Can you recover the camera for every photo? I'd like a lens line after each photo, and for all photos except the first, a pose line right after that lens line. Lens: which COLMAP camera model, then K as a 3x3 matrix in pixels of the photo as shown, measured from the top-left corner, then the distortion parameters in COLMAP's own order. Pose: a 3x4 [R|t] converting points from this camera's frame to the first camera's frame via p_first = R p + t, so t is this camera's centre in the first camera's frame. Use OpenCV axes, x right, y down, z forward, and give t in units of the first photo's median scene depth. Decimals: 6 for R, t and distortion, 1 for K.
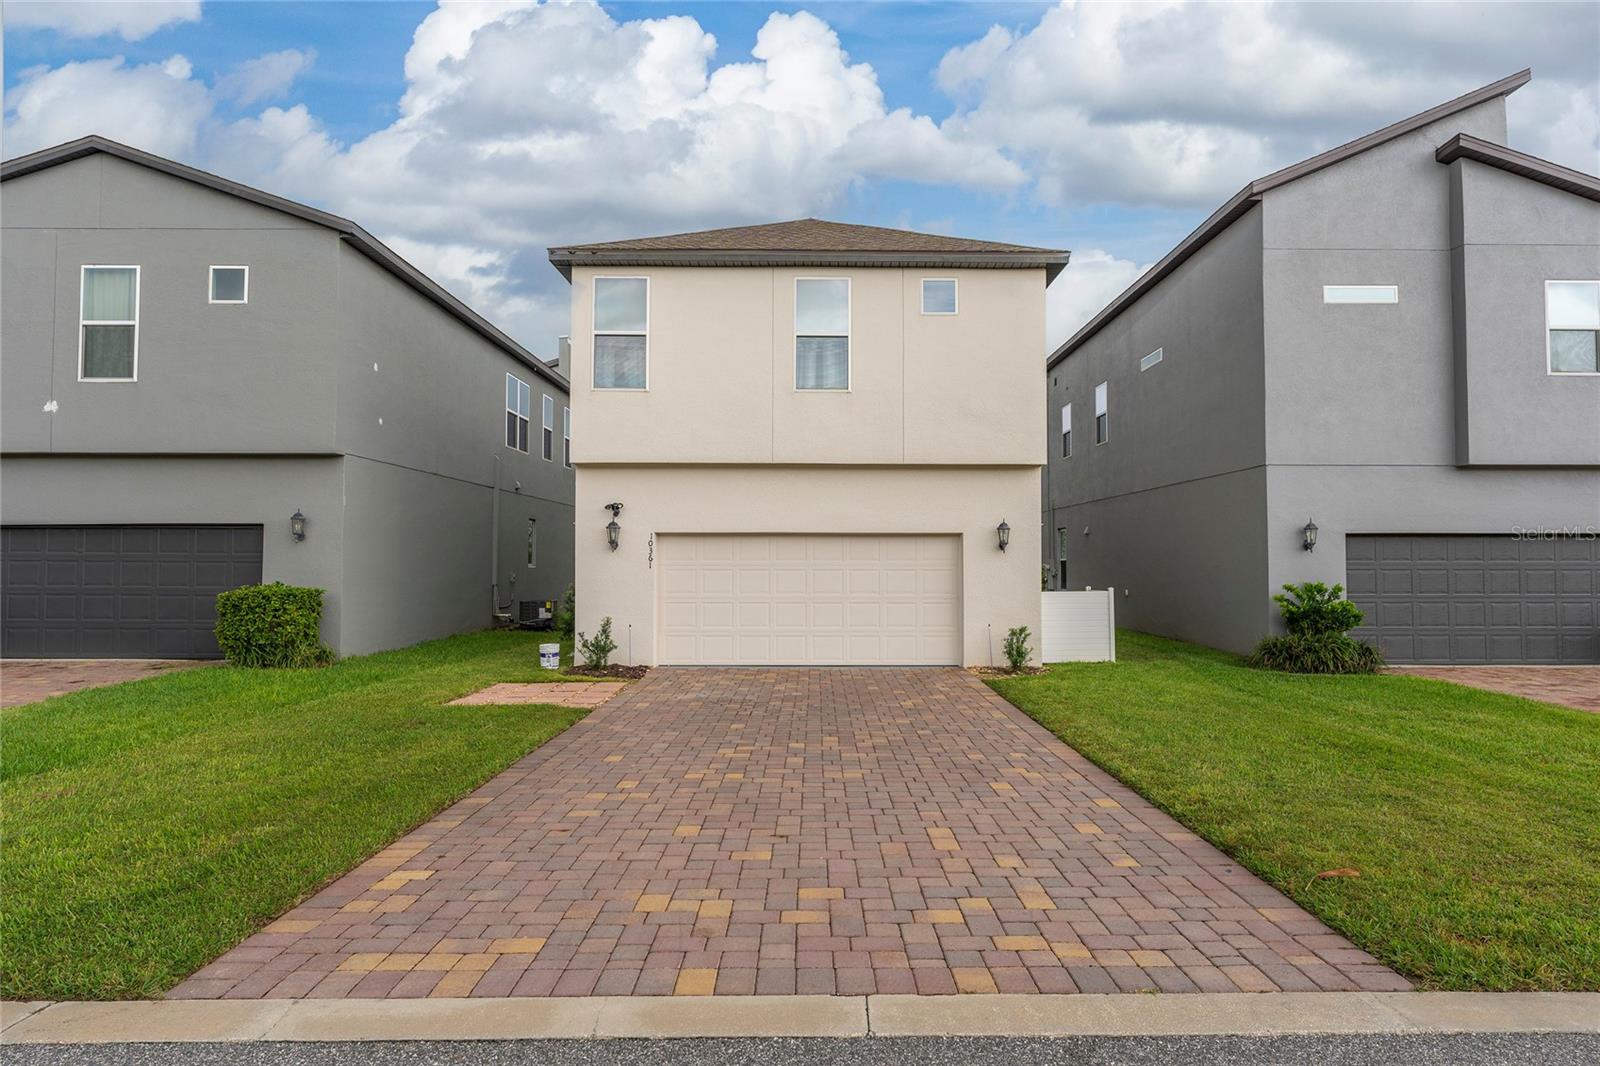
lens RADIAL K [[960.2, 0, 829.1], [0, 960.2, 532.7], [0, 0, 1]] dist [-0.004632, 0.001164]
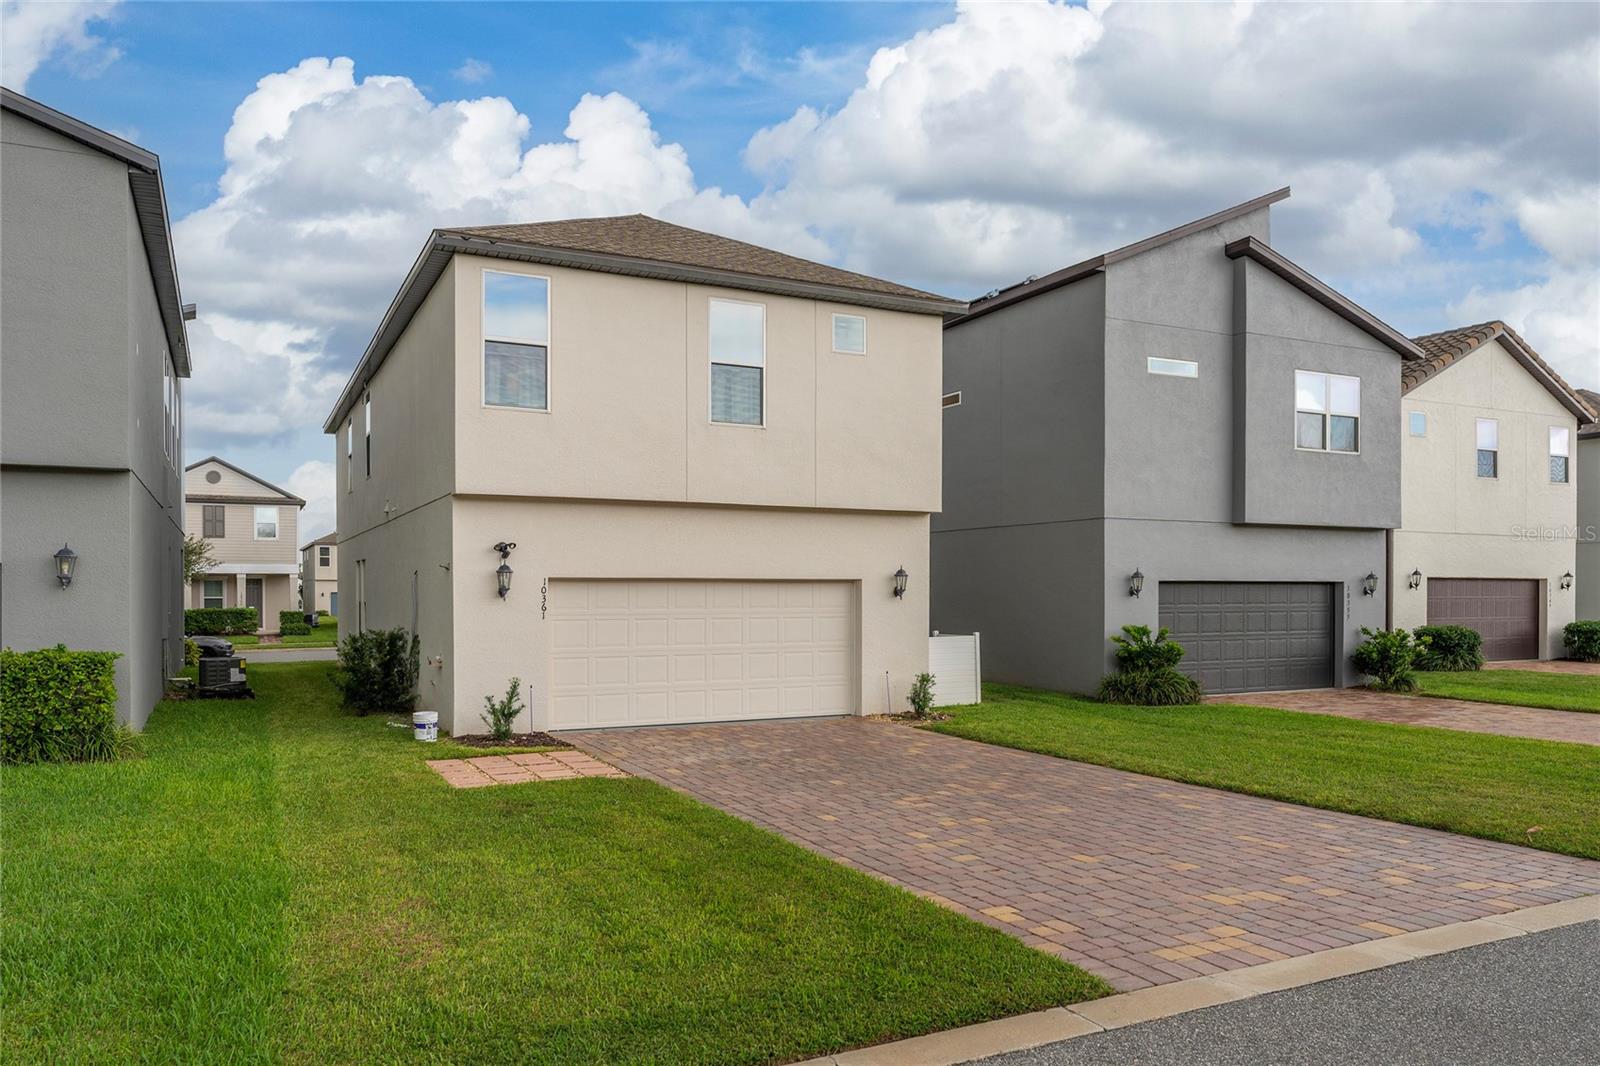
lens RADIAL K [[1158.1, 0, 832.7], [0, 1158.1, 607.9], [0, 0, 1]] dist [0.003254, -0.006268]
pose [[0.892800, -0.006883, 0.450400, -0.428039], [-0.013101, 0.999064, 0.041237, -0.019311], [-0.450262, -0.042716, 0.891874, -0.041834]]
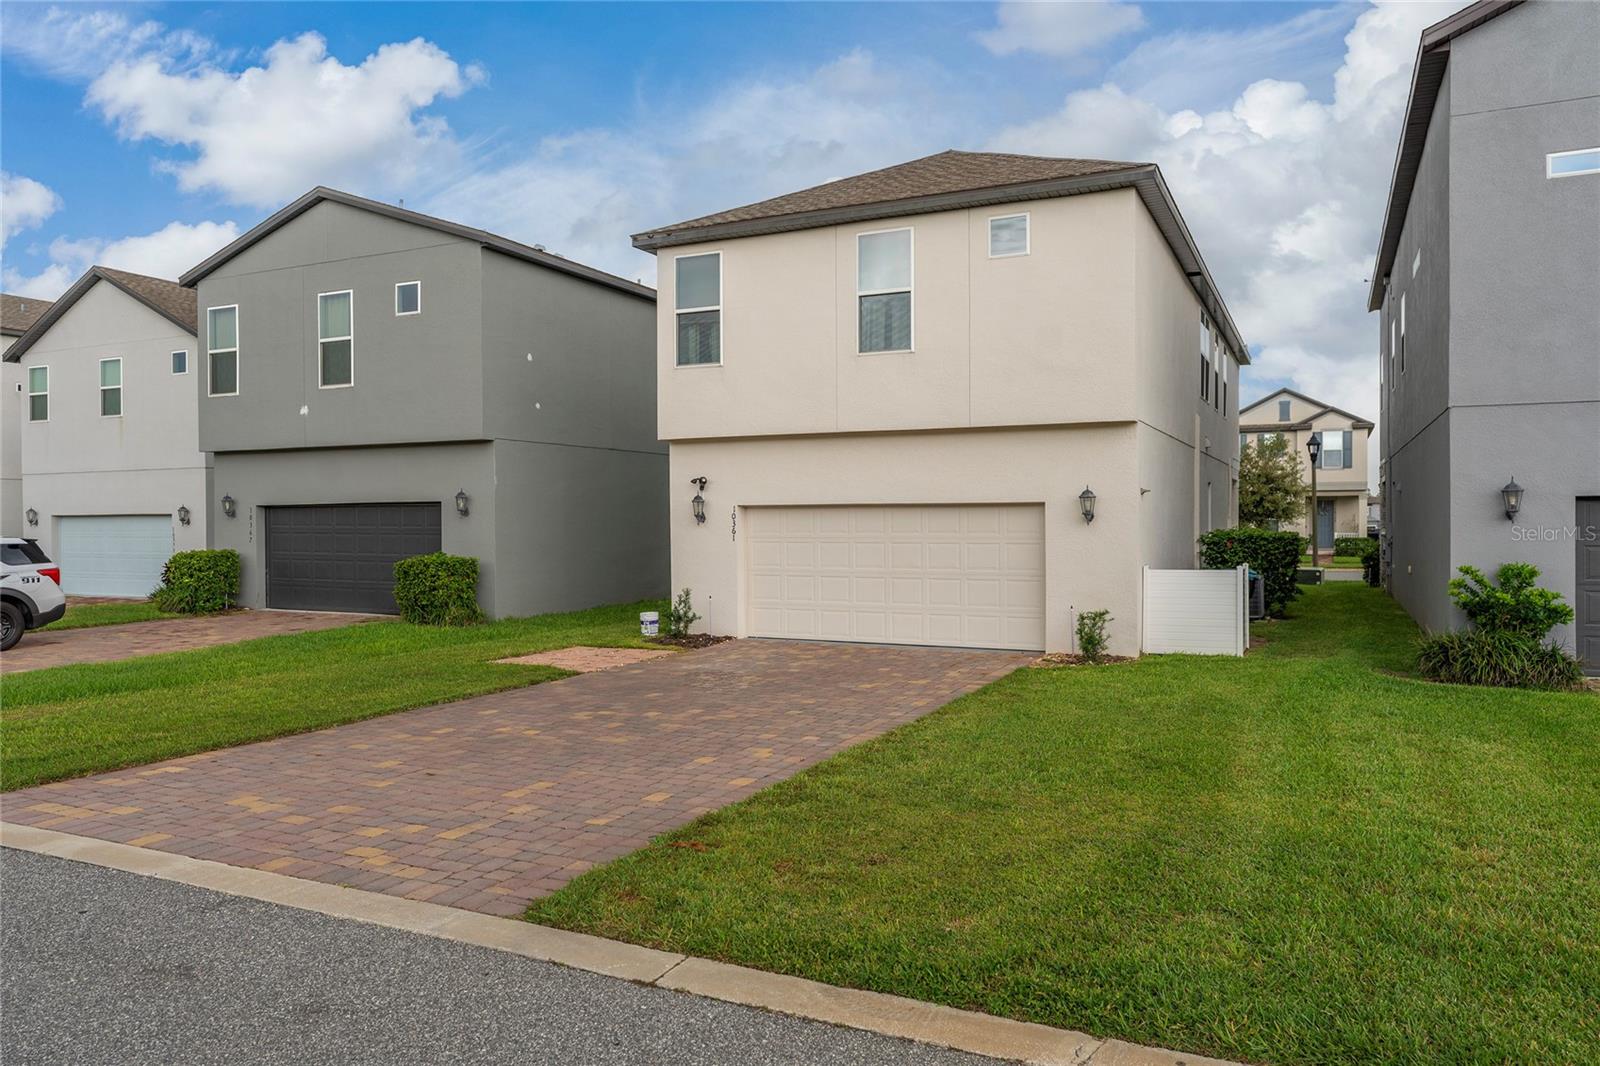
lens RADIAL K [[1118.1, 0, 787.8], [0, 1118.1, 533.4], [0, 0, 1]] dist [0.000466, 0.001417]
pose [[0.893018, 0.000885, -0.450021, 0.399404], [0.018902, 0.999042, 0.039474, -0.016420], [0.449624, -0.043757, 0.892145, -0.024893]]
